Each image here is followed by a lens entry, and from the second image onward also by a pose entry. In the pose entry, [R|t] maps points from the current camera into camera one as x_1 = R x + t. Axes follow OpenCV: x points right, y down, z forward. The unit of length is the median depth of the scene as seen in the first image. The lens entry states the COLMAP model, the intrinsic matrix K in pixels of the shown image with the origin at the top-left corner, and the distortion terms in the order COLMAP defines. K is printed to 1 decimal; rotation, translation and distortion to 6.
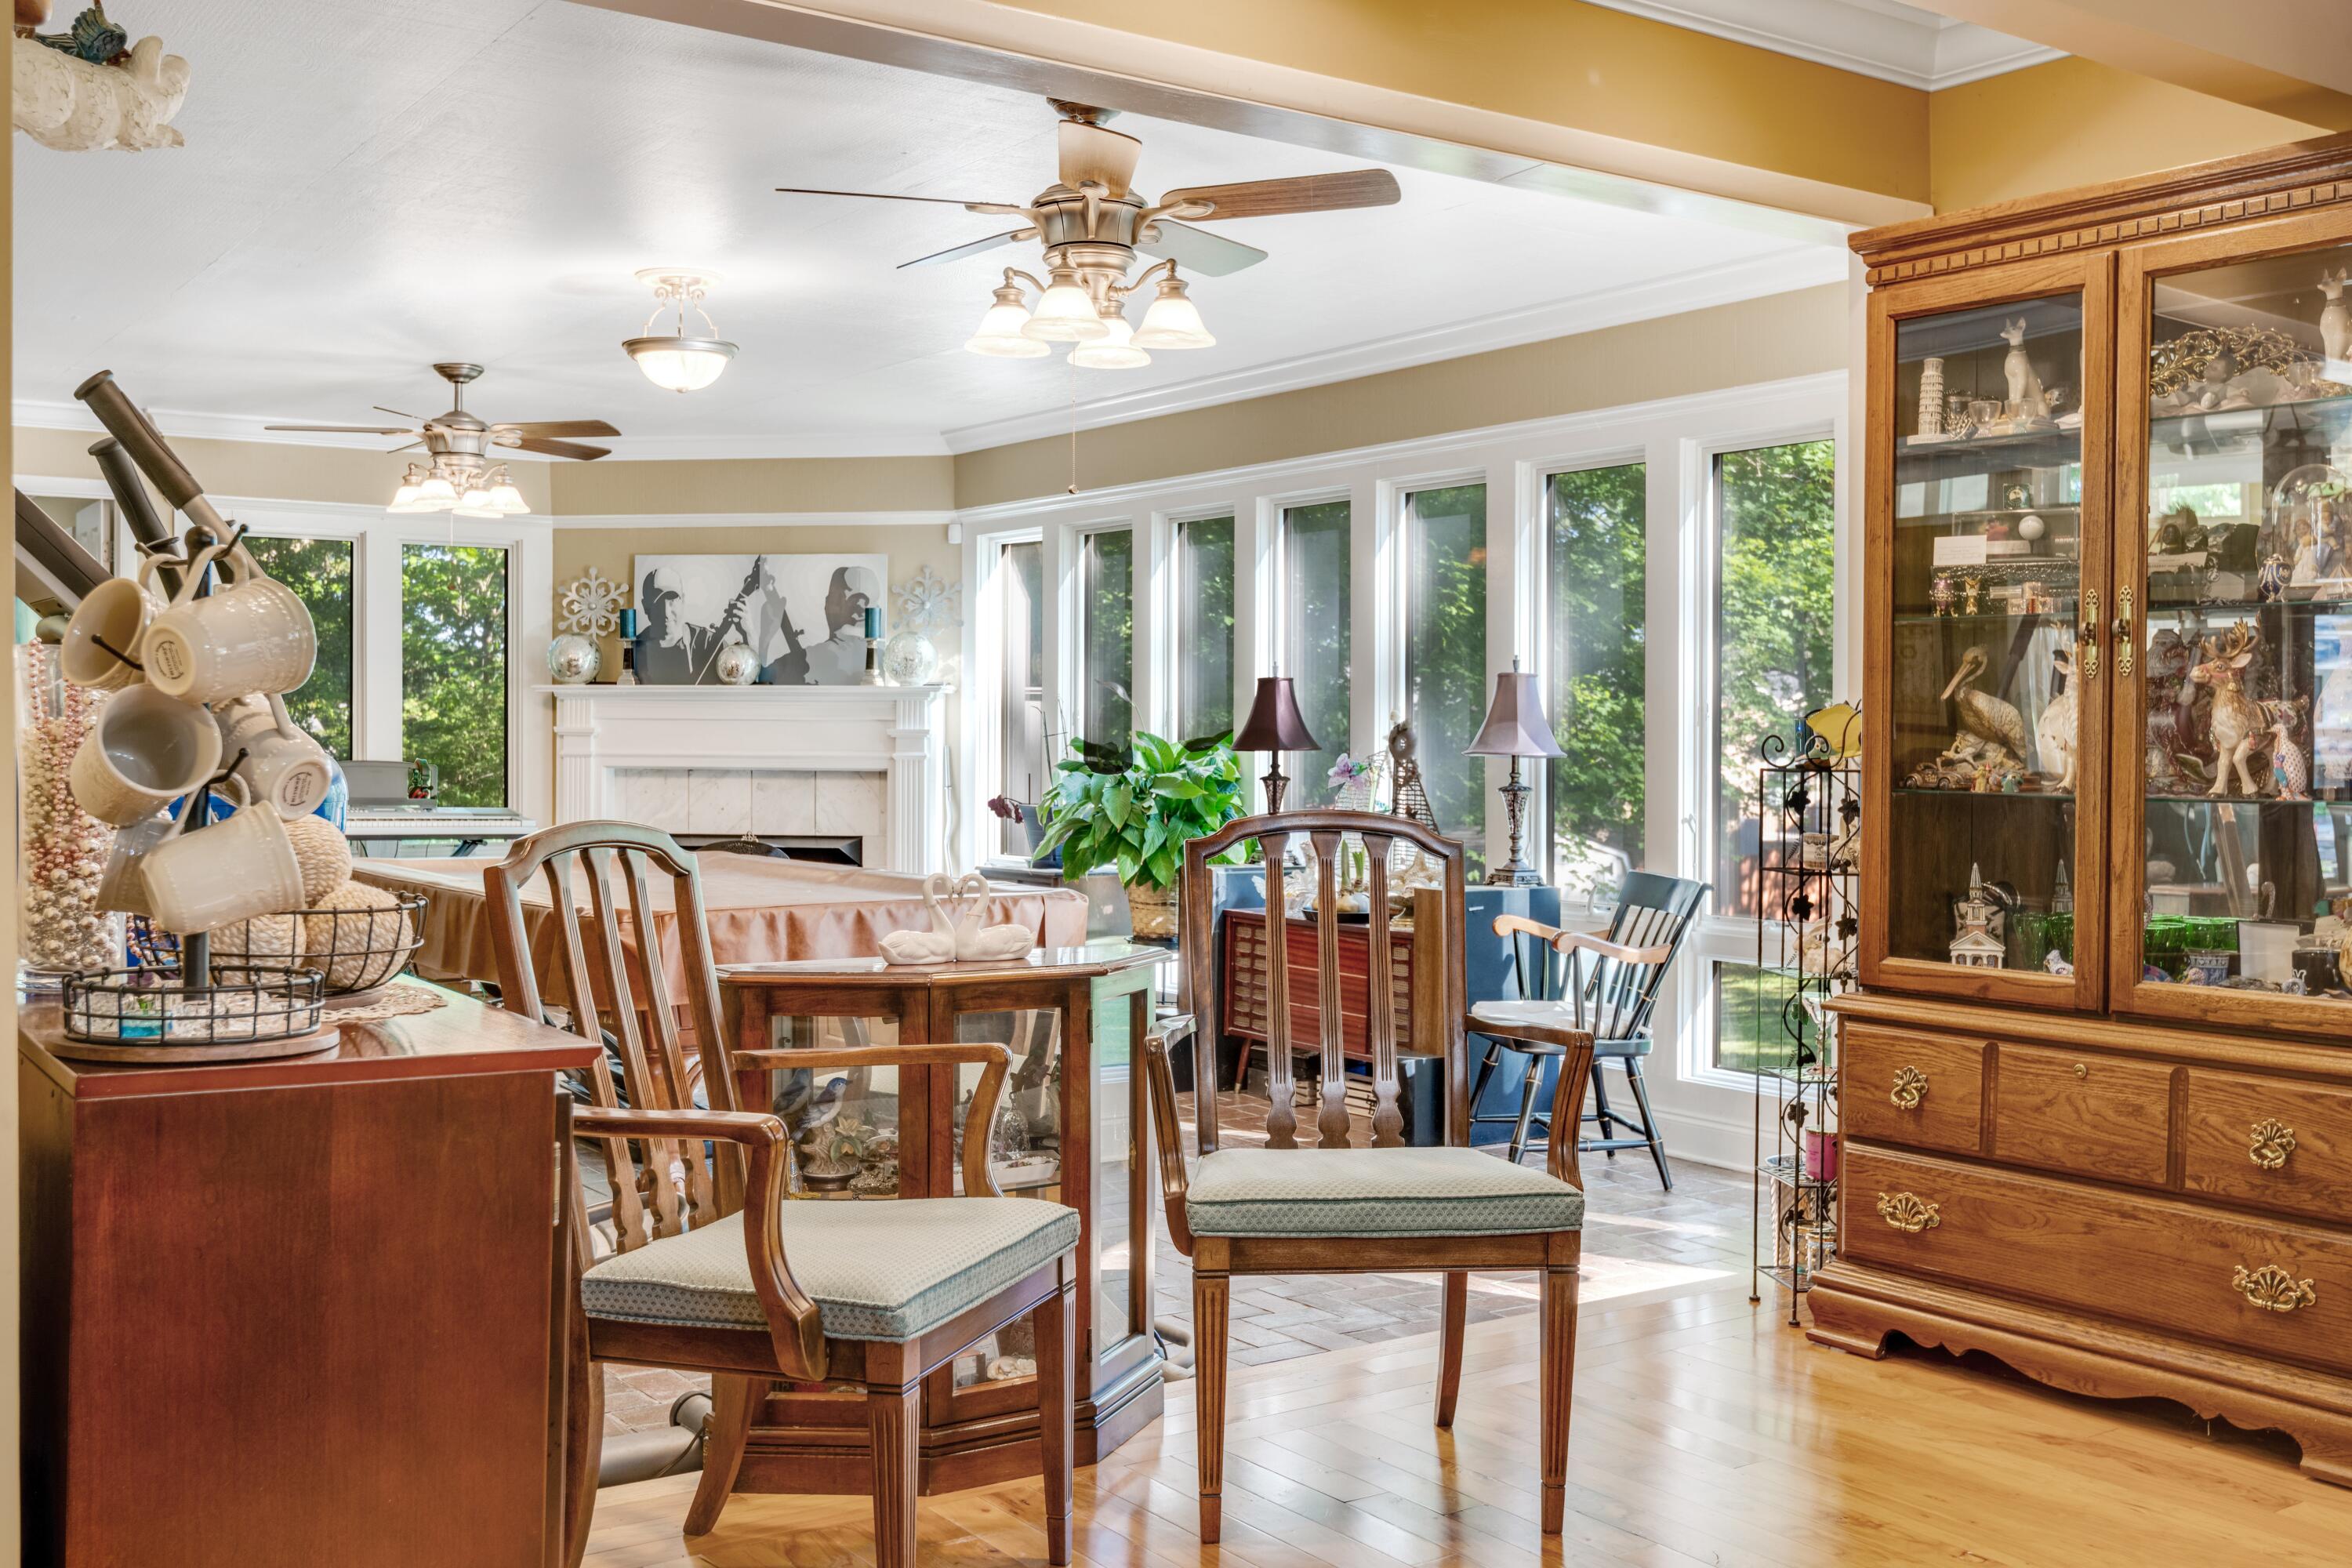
lens RADIAL K [[2400.0, 0, 1175.7], [0, 2400.0, 773.5], [0, 0, 1]] dist [-0.008977, 0.000000]
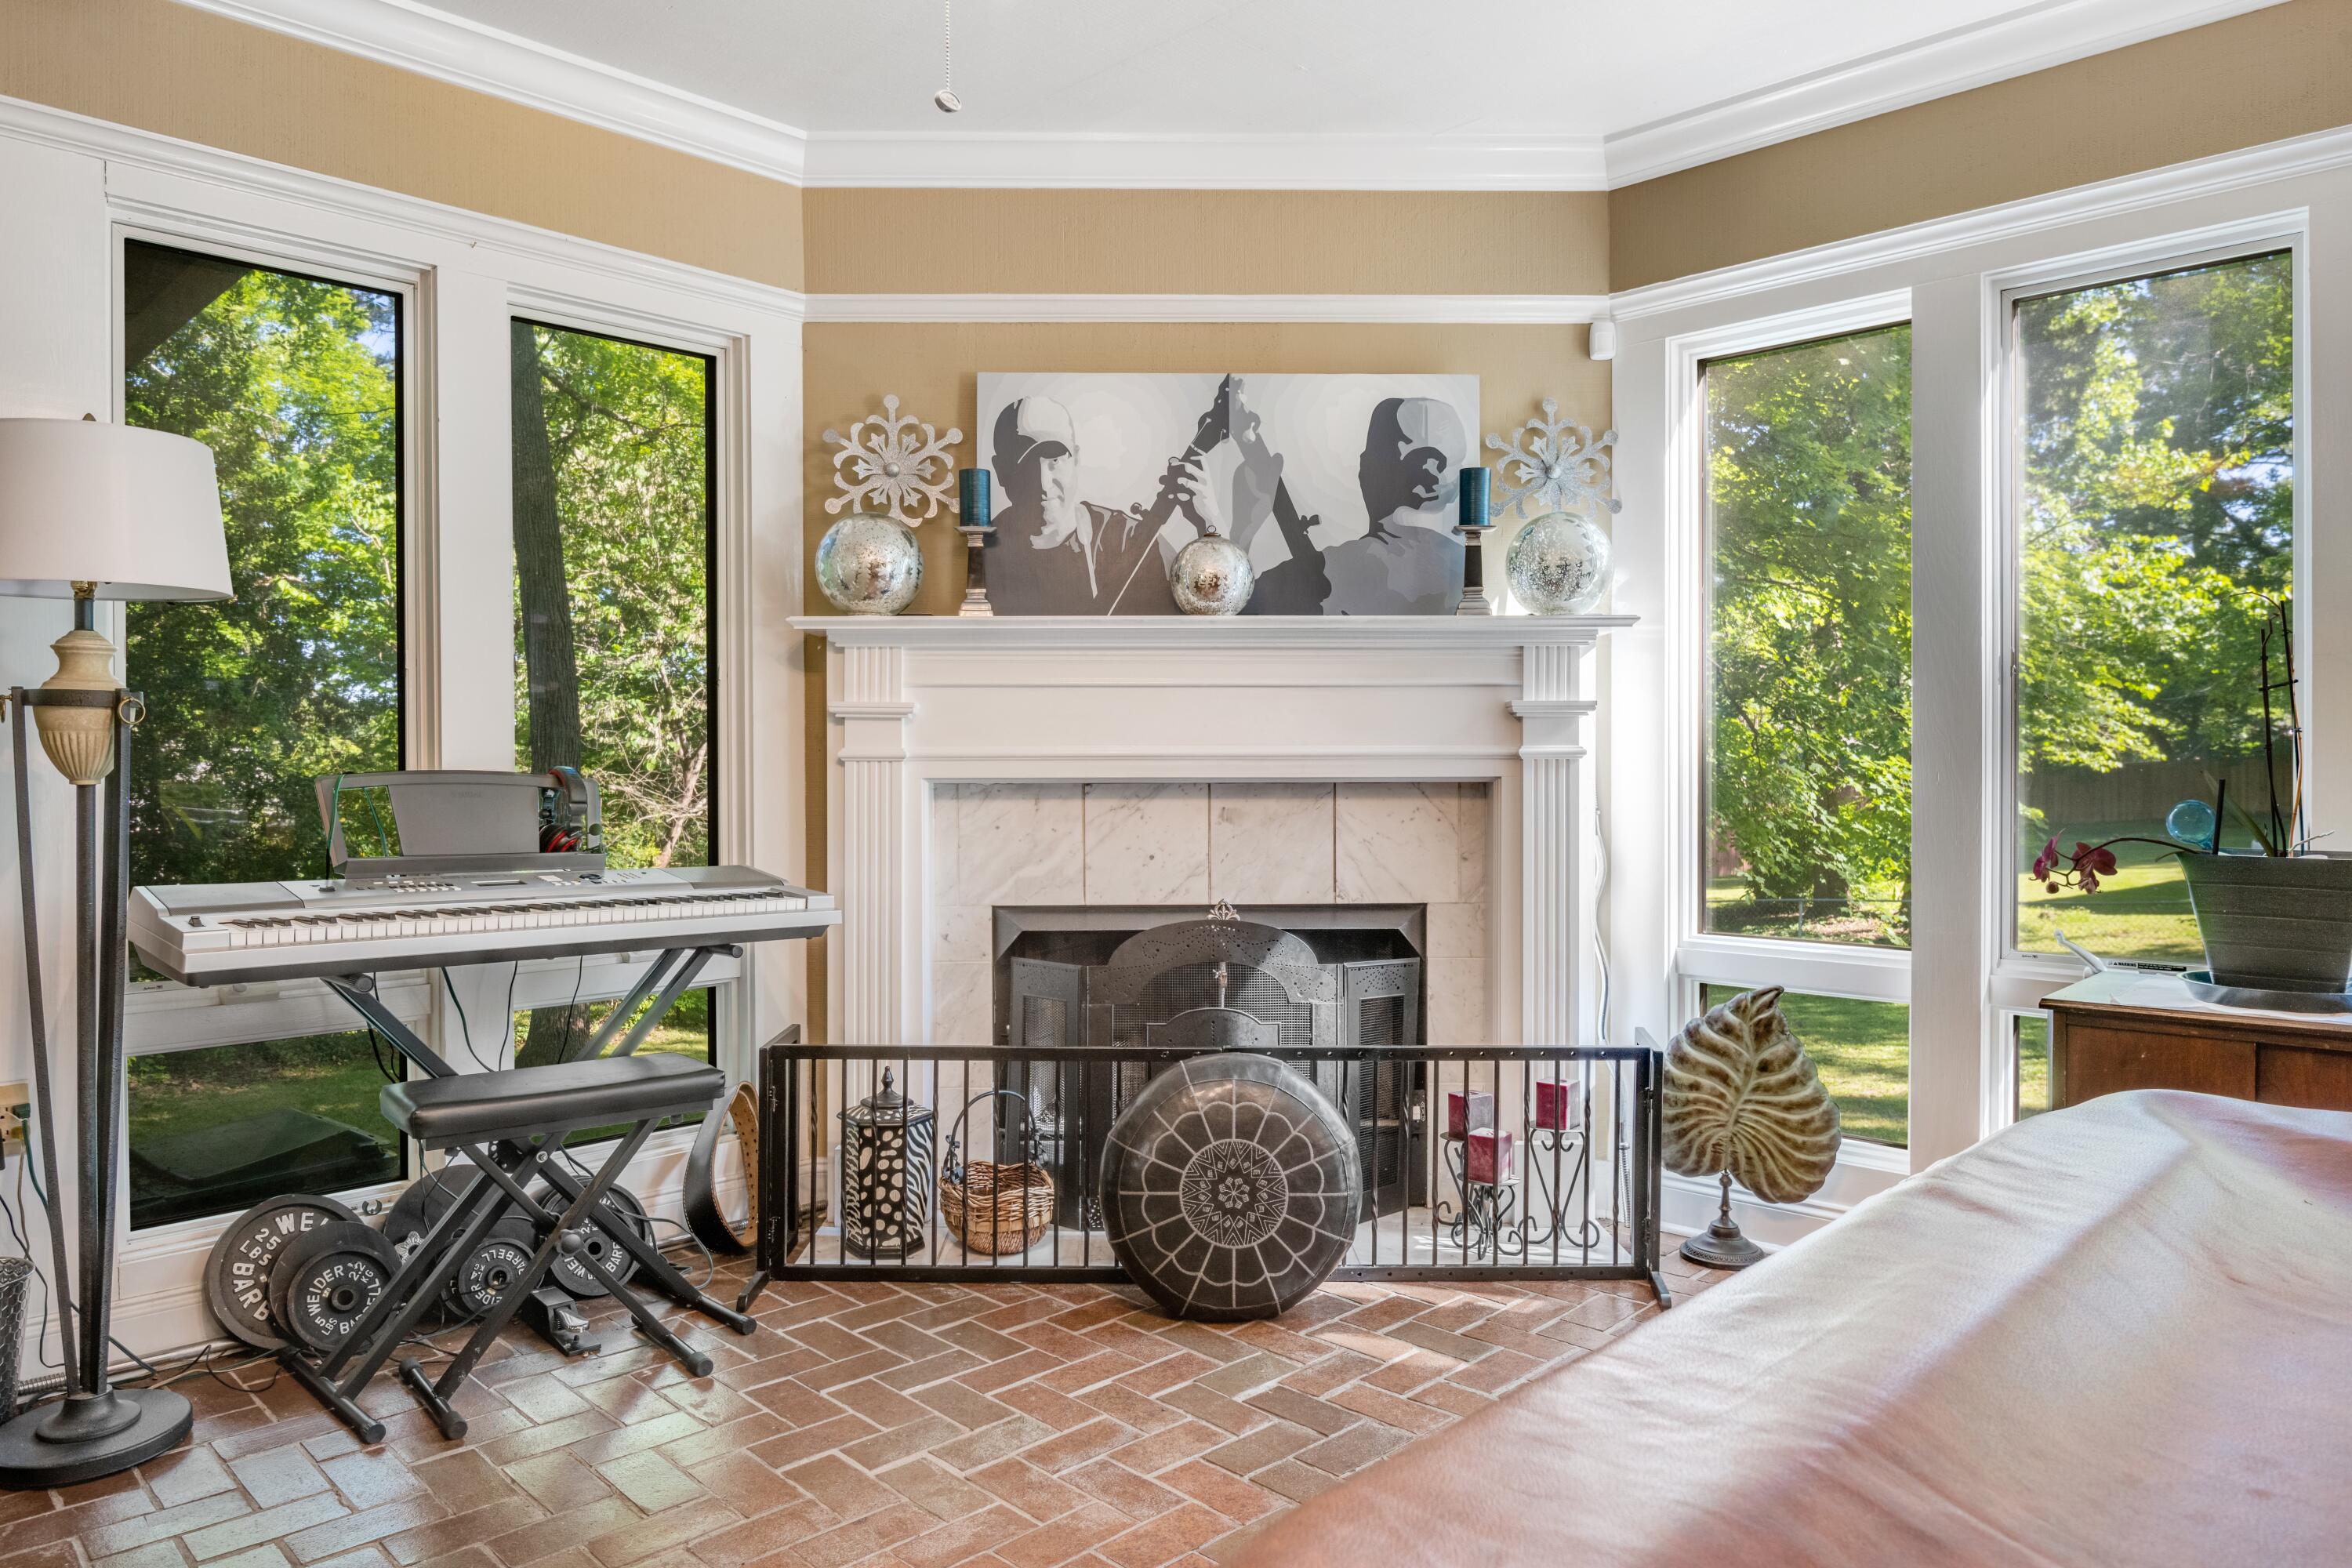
lens RADIAL K [[1580.3, 0, 1171.5], [0, 1580.3, 767.7], [0, 0, 1]] dist [0.008170, 0.001050]
pose [[0.979990, -0.010082, 0.198790, -0.255713], [0.012072, 0.999888, -0.008805, -0.001836], [-0.198679, 0.011029, 0.980003, 0.664017]]
